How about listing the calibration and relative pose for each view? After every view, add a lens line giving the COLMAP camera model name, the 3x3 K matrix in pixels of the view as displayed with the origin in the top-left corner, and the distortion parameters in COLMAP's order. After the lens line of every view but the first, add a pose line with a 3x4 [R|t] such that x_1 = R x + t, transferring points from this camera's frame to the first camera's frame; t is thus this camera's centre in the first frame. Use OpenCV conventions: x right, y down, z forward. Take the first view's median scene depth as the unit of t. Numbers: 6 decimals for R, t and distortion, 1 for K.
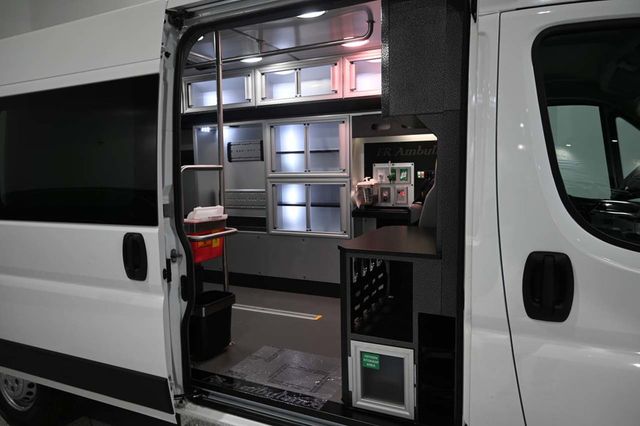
lens RADIAL K [[436.9, 0, 320.0], [0, 436.9, 213.0], [0, 0, 1]] dist [-0.003593, -0.003641]
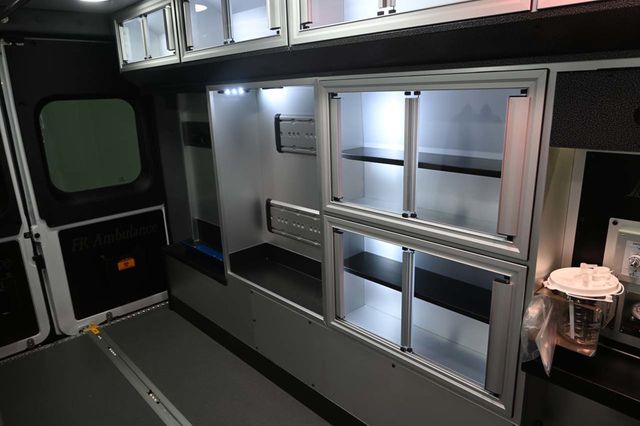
lens RADIAL K [[436.9, 0, 320.0], [0, 436.9, 213.0], [0, 0, 1]] dist [-0.003593, -0.003641]
pose [[0.933888, 0.088012, -0.346565, 0.031220], [-0.023836, 0.982401, 0.185254, -0.168049], [0.356771, -0.164746, 0.919551, 0.613489]]
